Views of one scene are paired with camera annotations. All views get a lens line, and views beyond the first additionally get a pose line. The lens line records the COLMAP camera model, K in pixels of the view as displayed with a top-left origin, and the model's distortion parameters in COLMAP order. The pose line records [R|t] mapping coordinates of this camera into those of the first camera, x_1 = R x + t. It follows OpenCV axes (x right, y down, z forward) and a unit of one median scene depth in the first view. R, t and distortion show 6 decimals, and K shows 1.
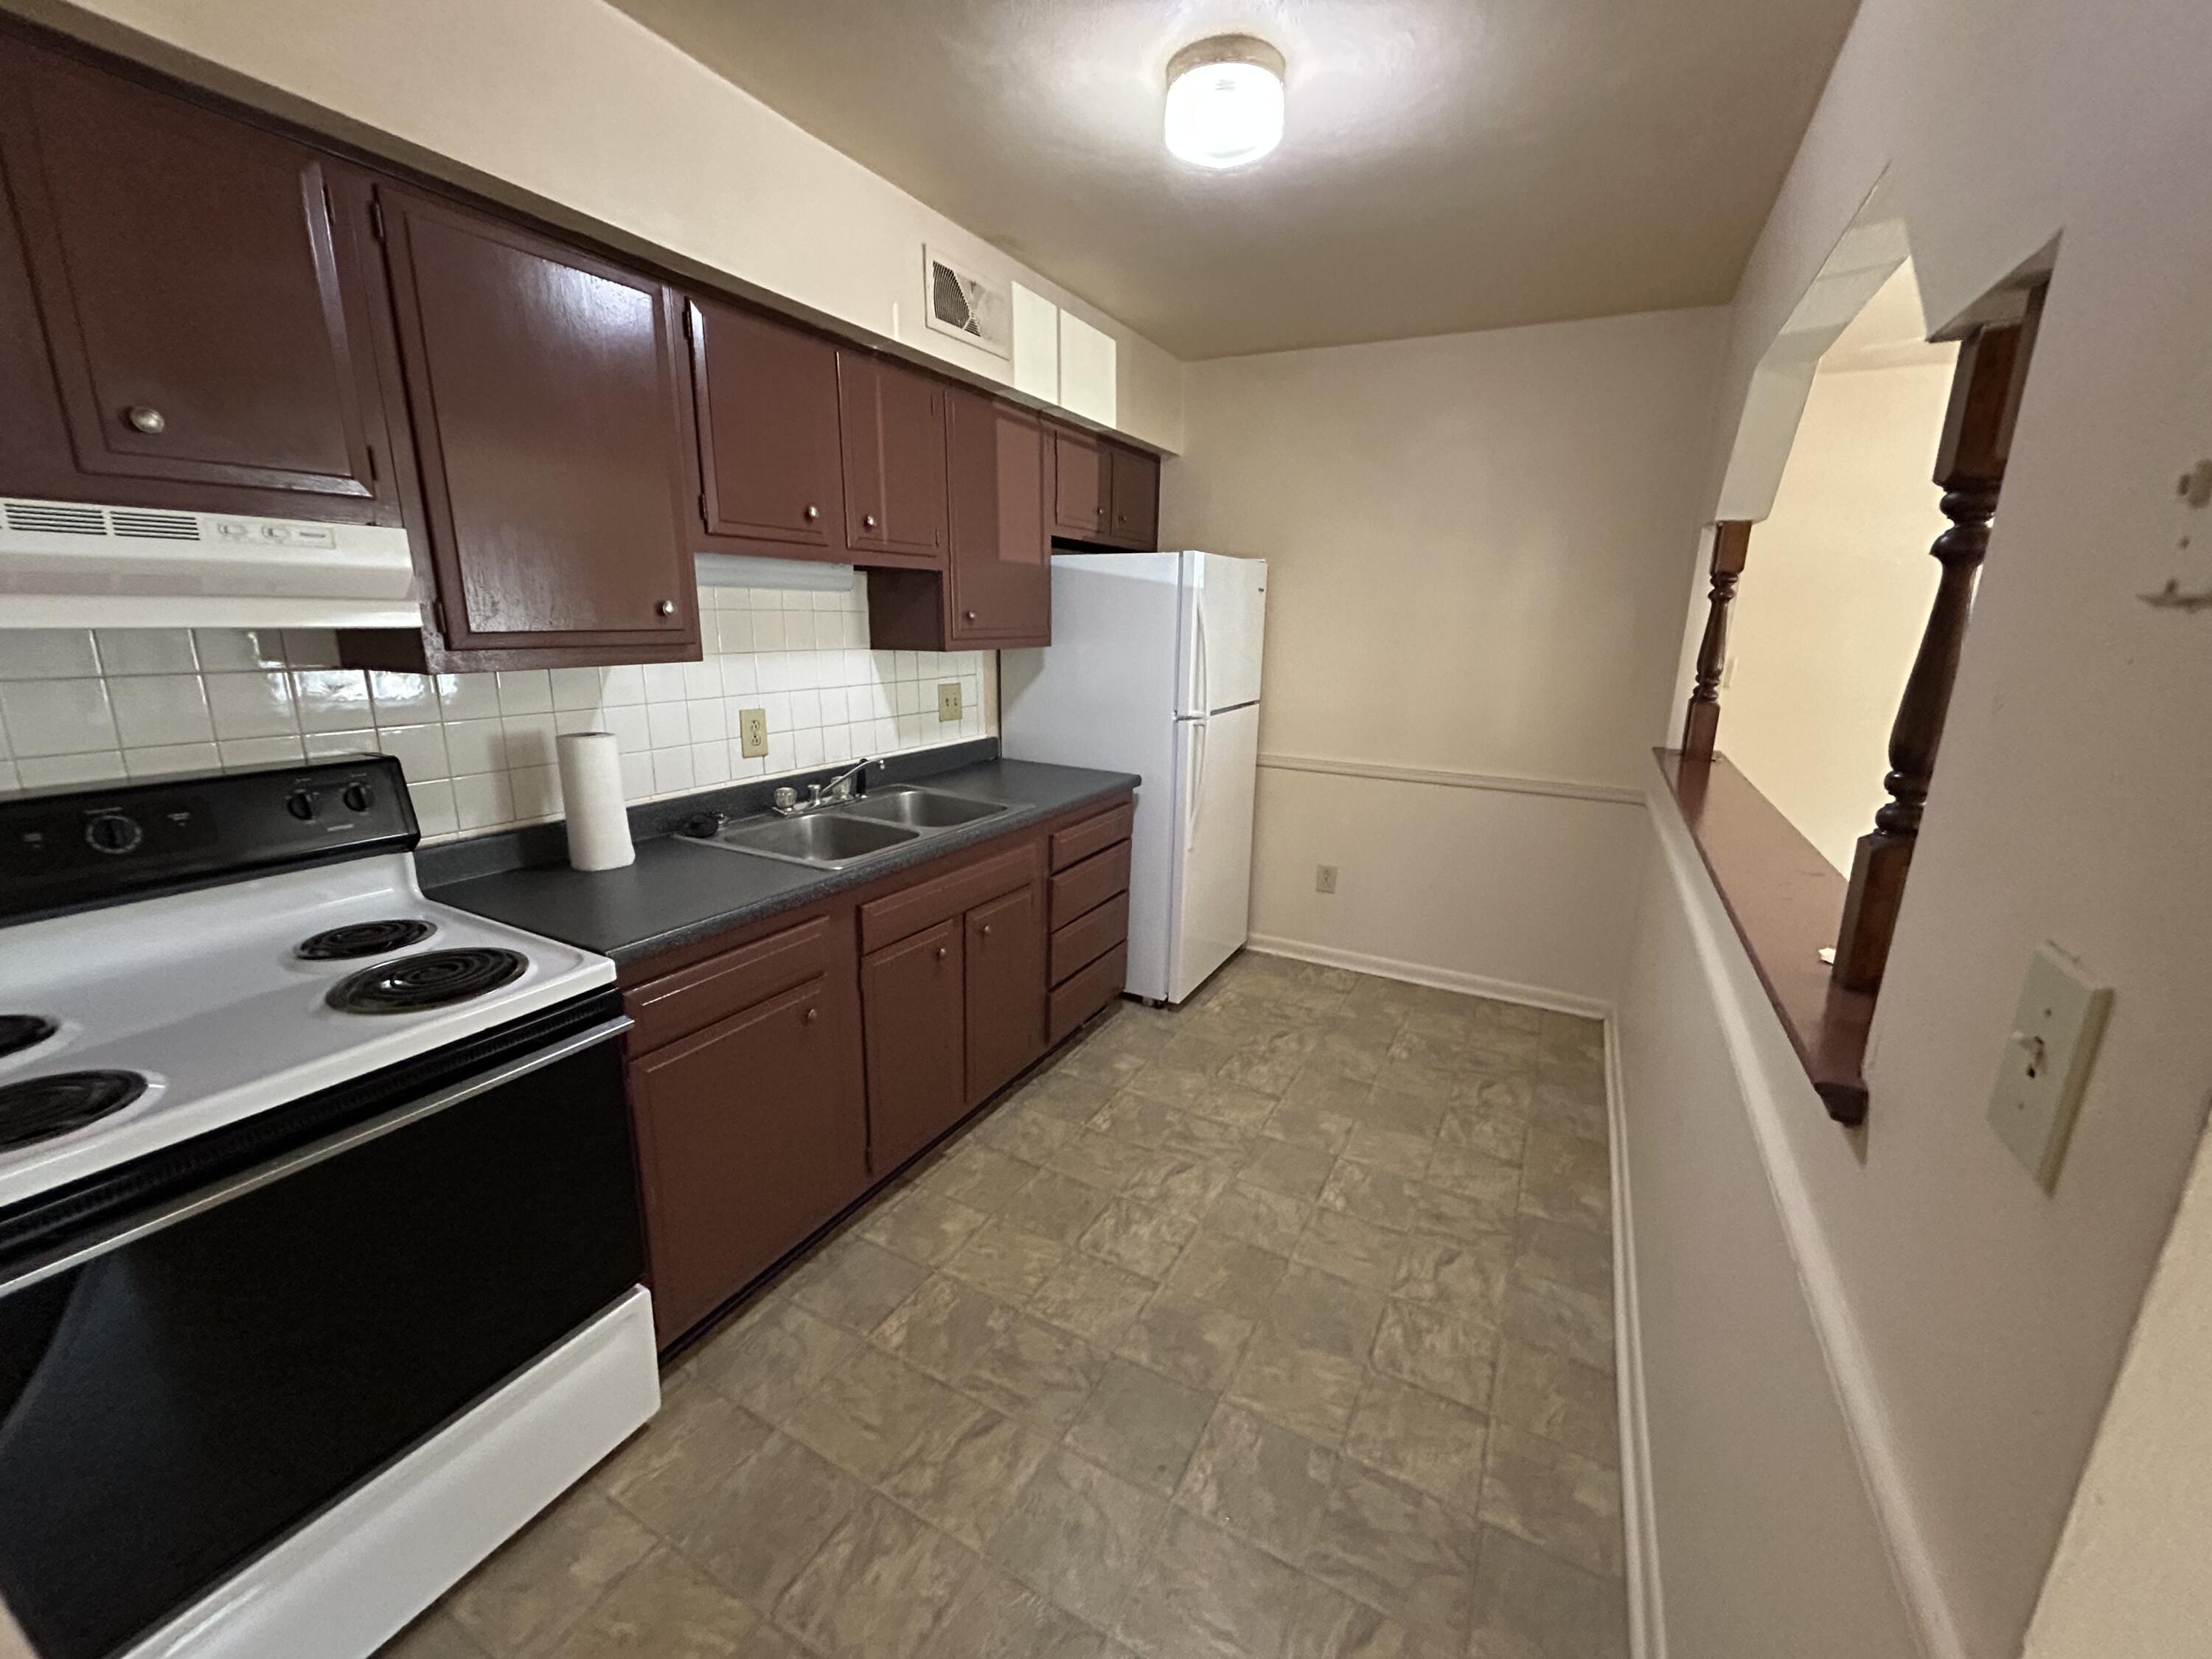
lens RADIAL K [[894.0, 0, 1104.1], [0, 894.0, 824.2], [0, 0, 1]] dist [-0.000289, 0.000054]
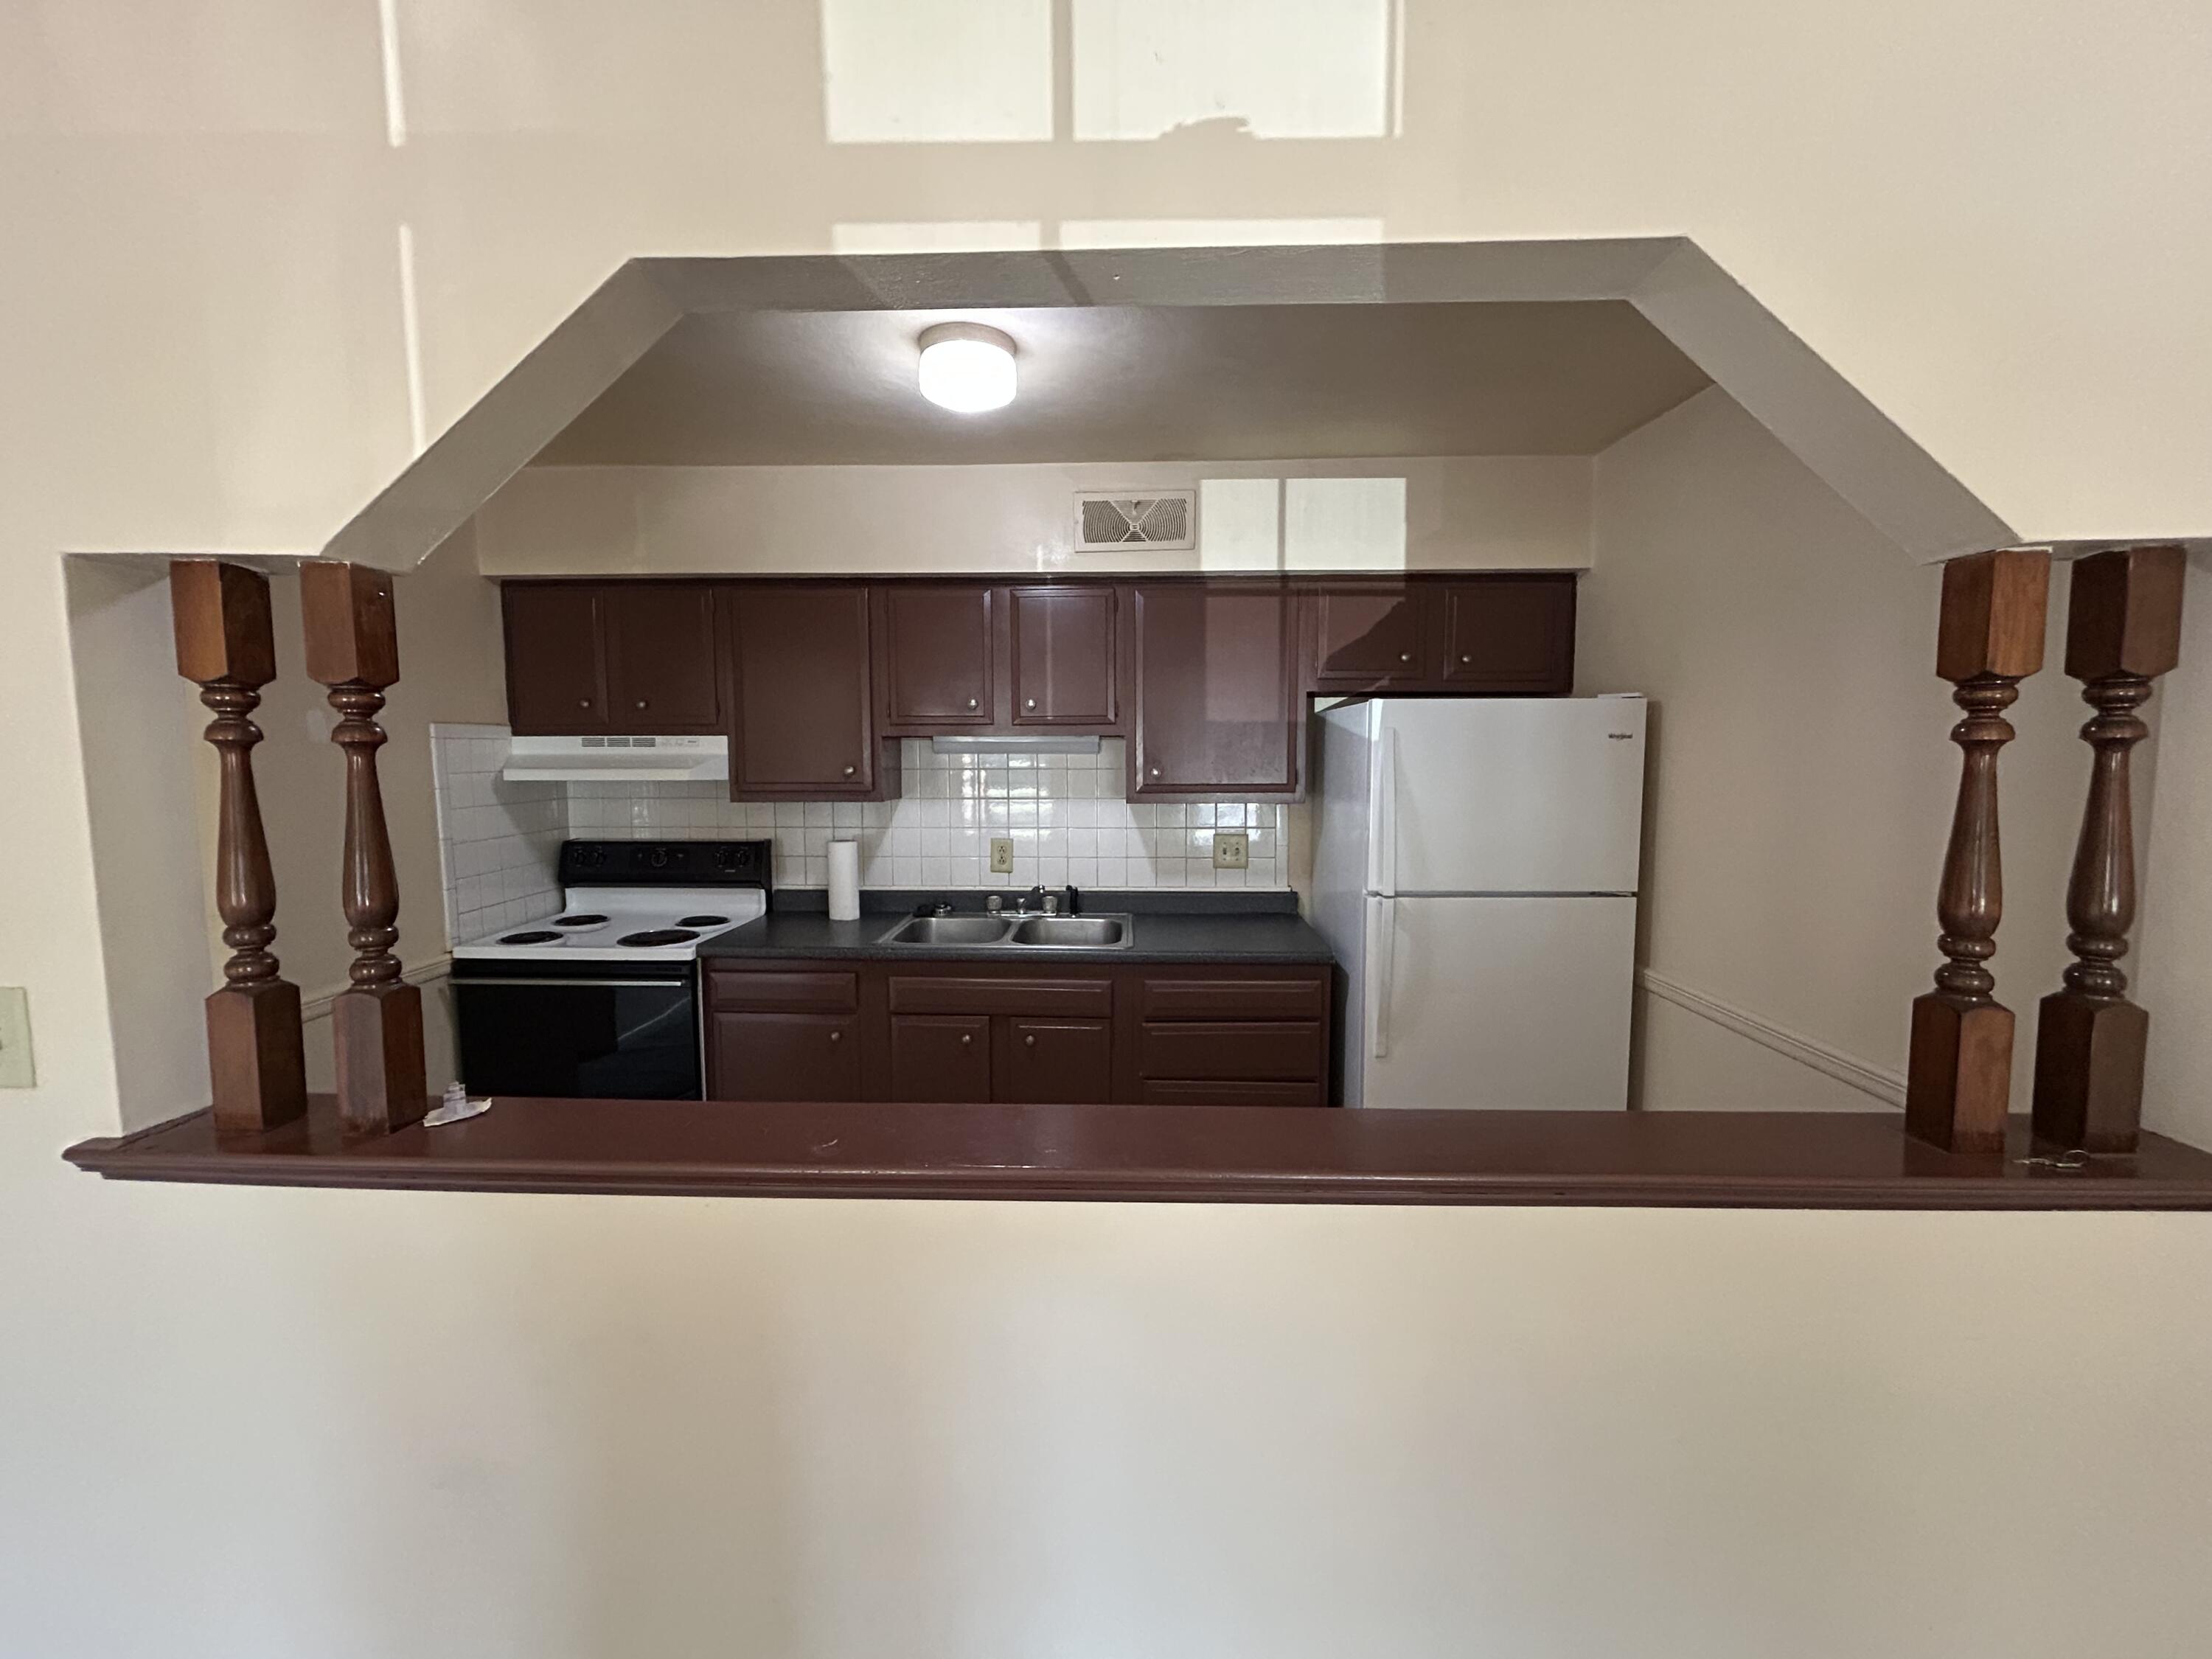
lens RADIAL K [[894.0, 0, 1106.4], [0, 894.0, 829.4], [0, 0, 1]] dist [-0.000289, 0.000054]
pose [[0.454204, 0.063273, -0.888648, 0.858868], [-0.197079, 0.979899, -0.030960, -0.122191], [0.868826, 0.189196, 0.457543, 0.466570]]
